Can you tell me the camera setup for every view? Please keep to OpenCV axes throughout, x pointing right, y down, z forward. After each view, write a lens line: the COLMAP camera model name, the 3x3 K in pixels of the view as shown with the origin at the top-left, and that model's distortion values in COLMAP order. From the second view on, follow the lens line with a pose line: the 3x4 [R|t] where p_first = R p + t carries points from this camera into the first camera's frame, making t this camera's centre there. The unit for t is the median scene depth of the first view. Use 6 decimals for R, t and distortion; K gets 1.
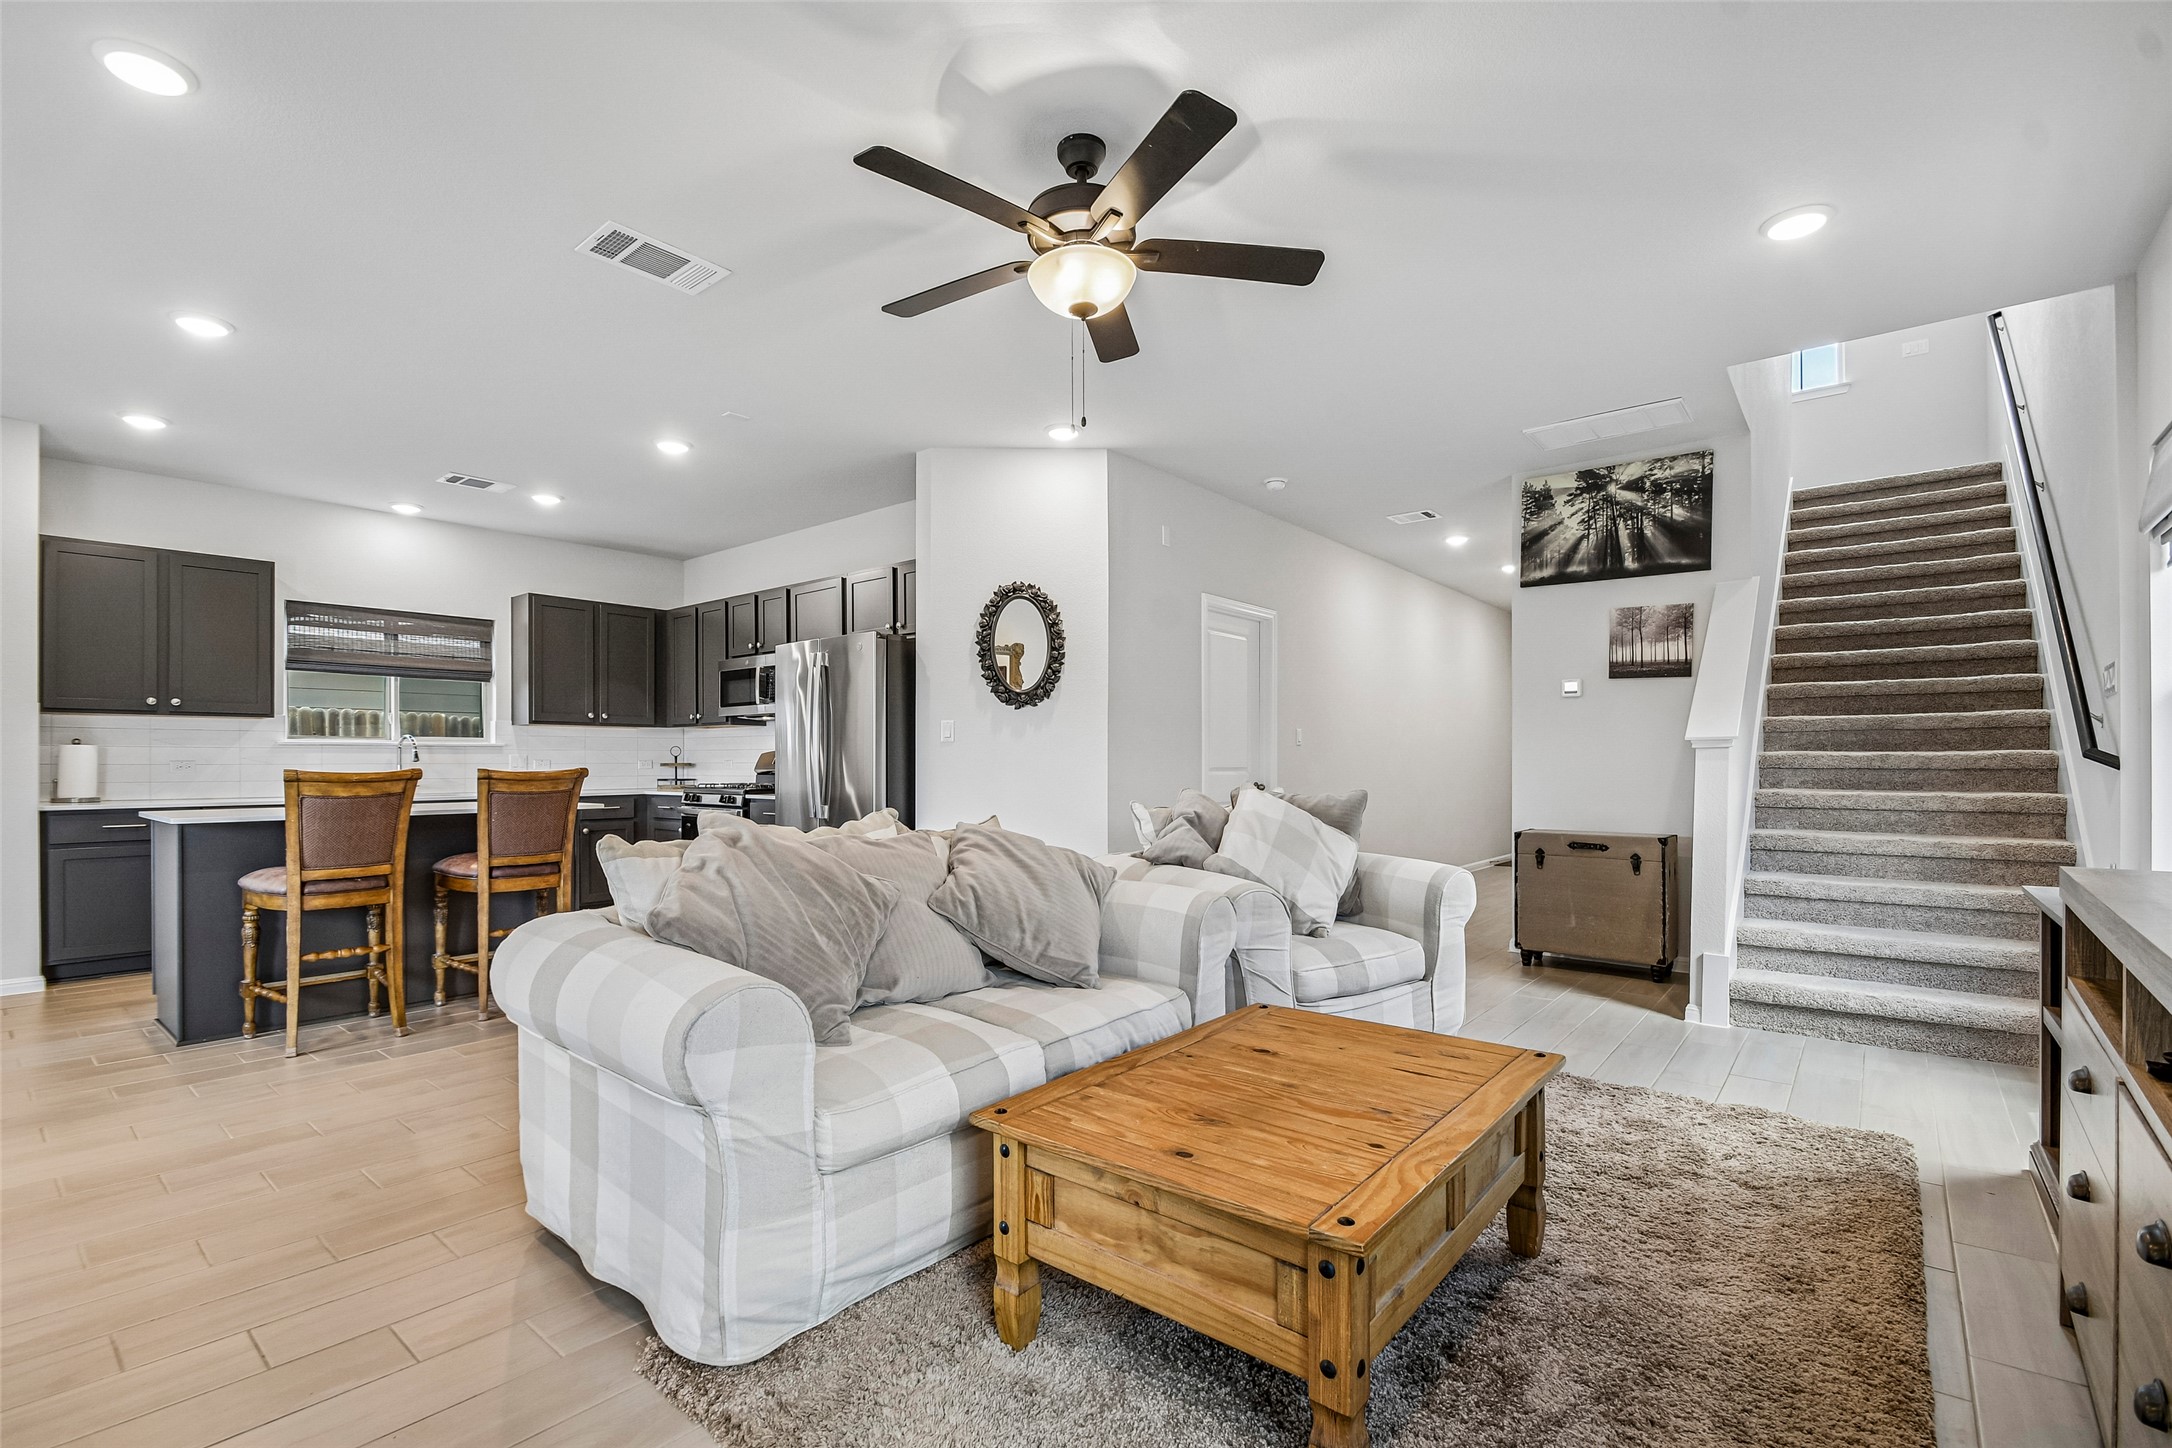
lens RADIAL K [[985.7, 0, 1092.5], [0, 985.7, 745.9], [0, 0, 1]] dist [0.002803, -0.012690]
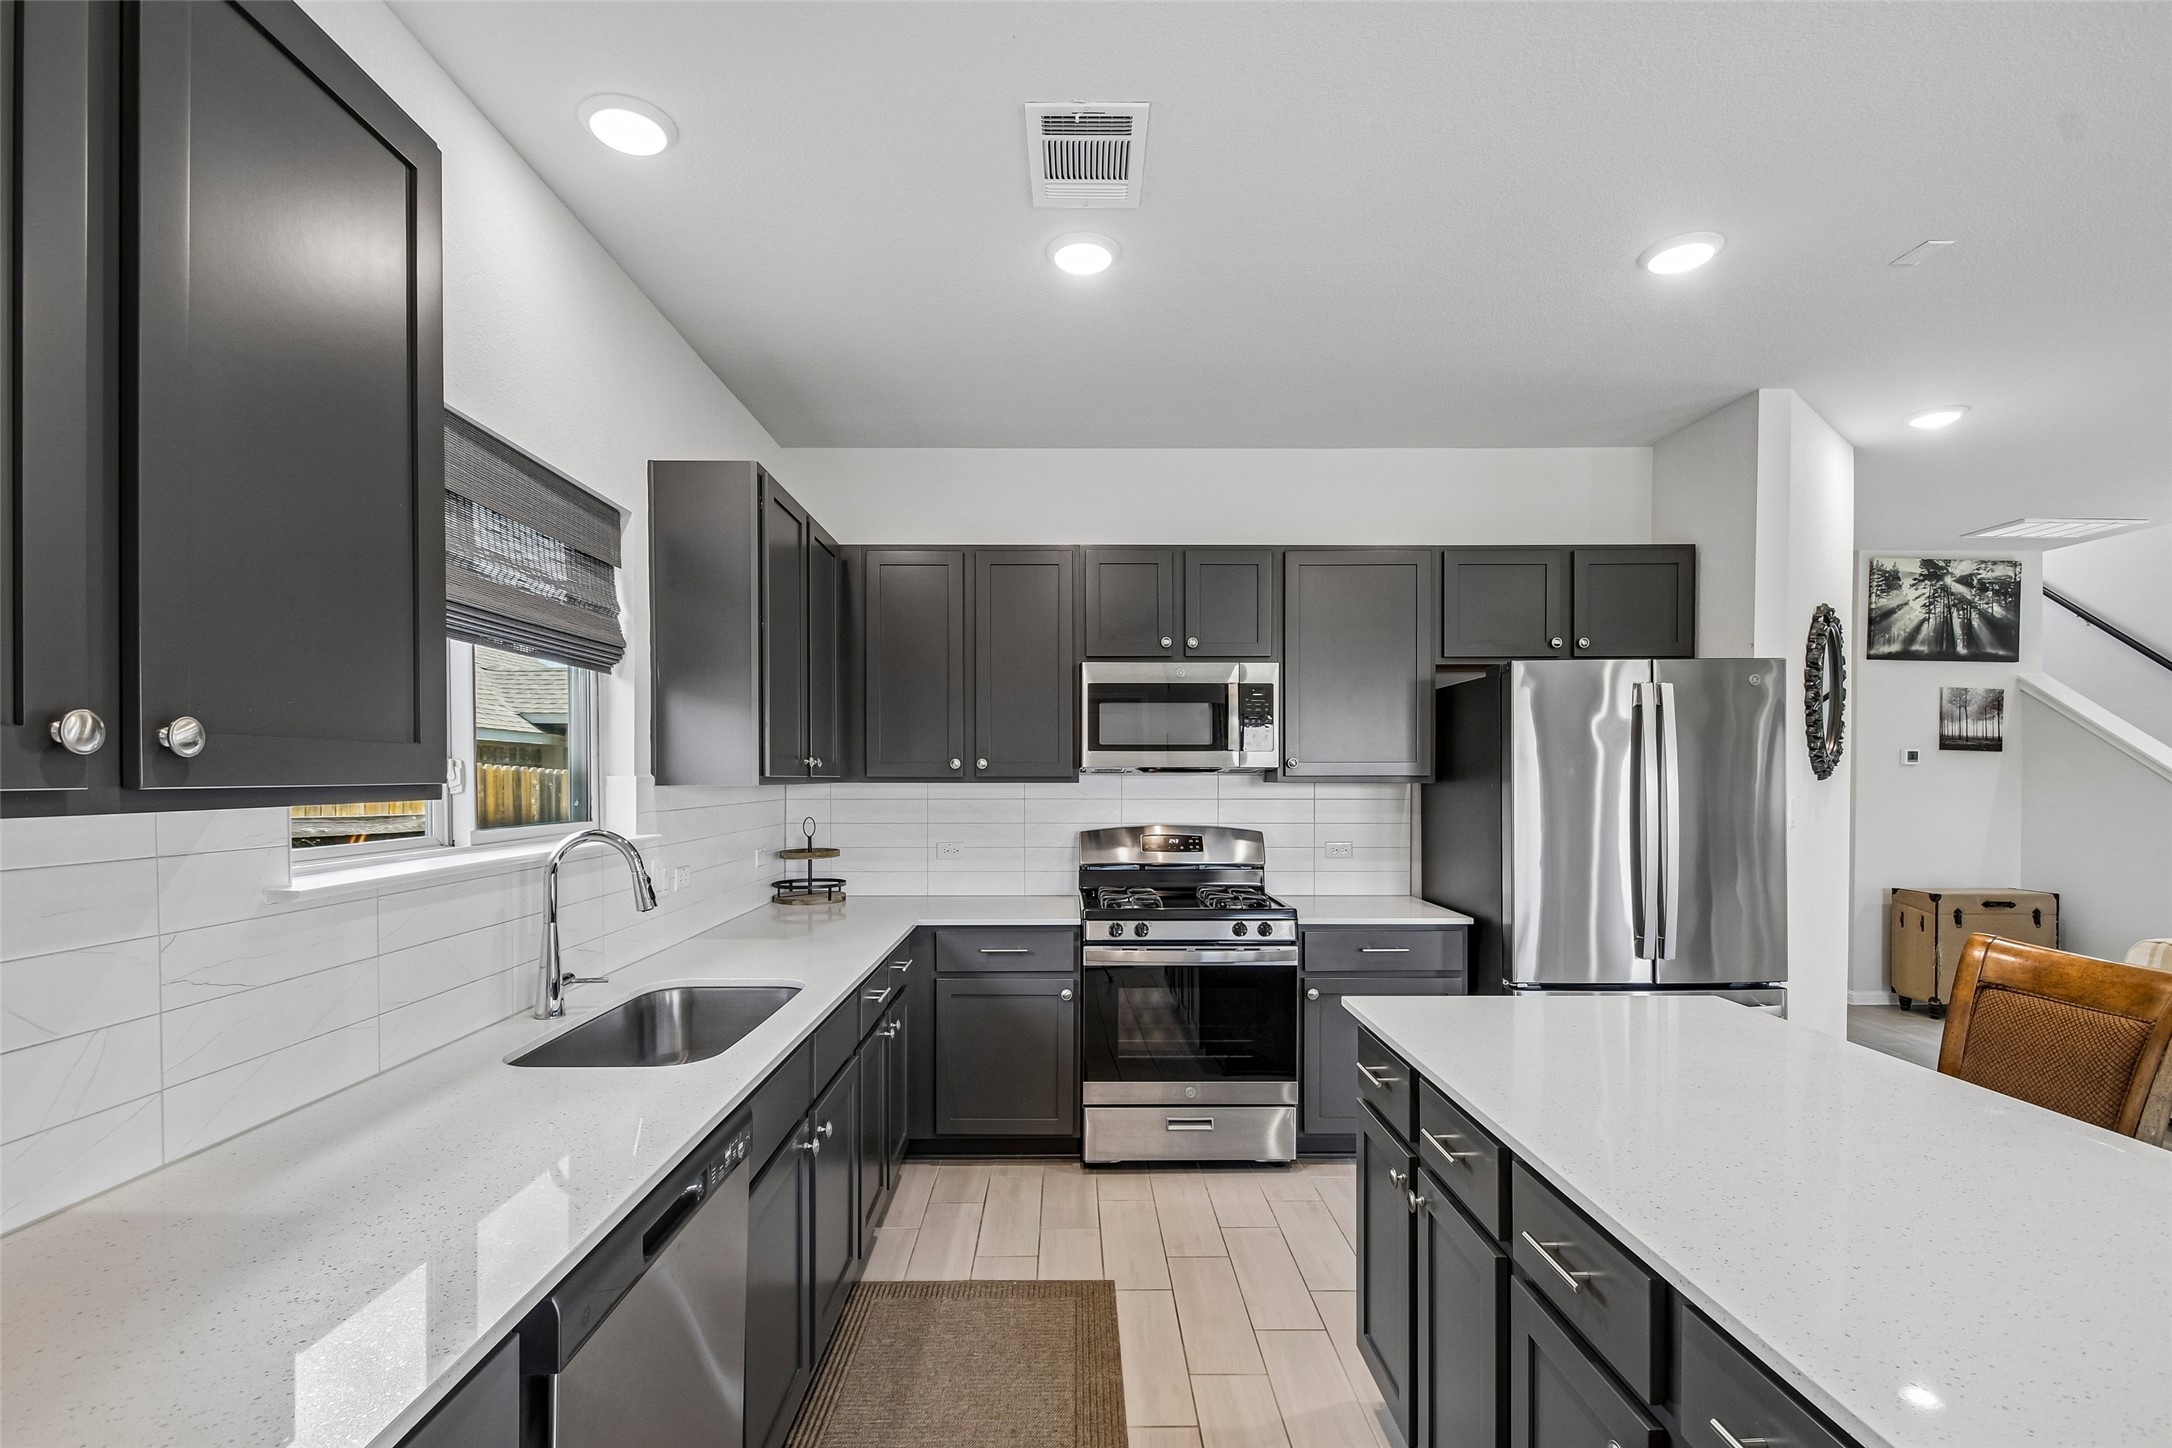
lens RADIAL K [[981.5, 0, 1076.9], [0, 981.5, 766.2], [0, 0, 1]] dist [0.023855, -0.020842]
pose [[0.762955, 0.005940, 0.646424, -0.947530], [-0.013277, 0.999891, 0.006483, -0.044235], [-0.646315, -0.013528, 0.762951, 0.780824]]
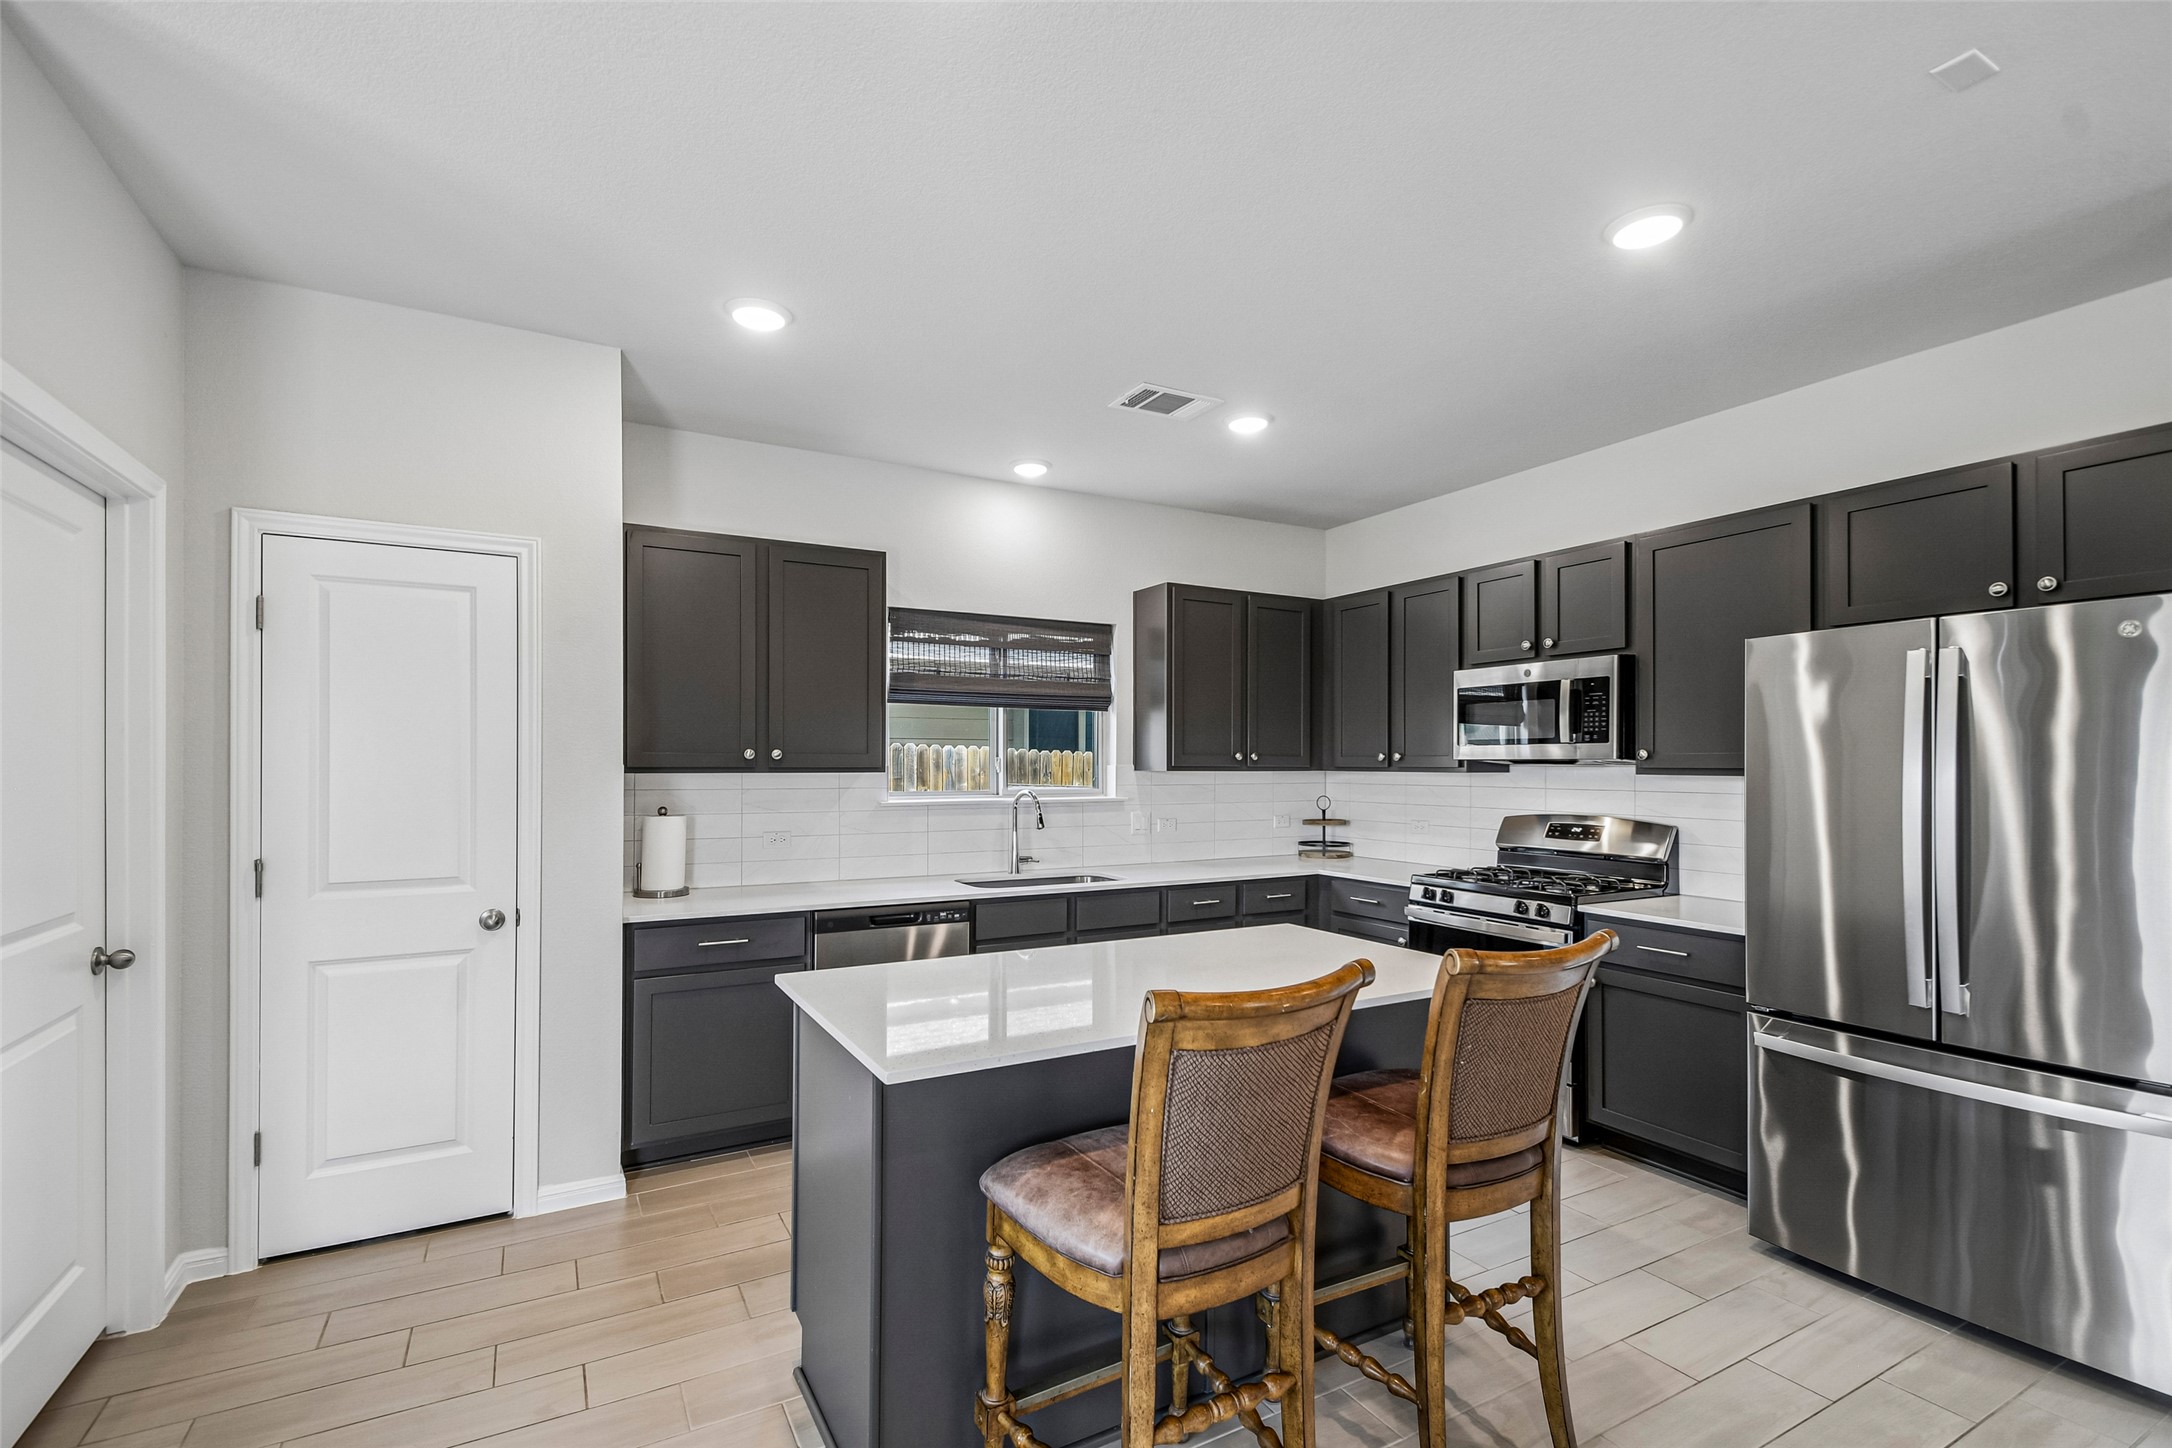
lens RADIAL K [[973.5, 0, 1086.0], [0, 973.5, 724.0], [0, 0, 1]] dist [0.019715, -0.000071]
pose [[0.934289, -0.011870, -0.356319, -0.490847], [0.004141, 0.999739, -0.022448, -0.051579], [0.356492, 0.019498, 0.934095, 0.433142]]
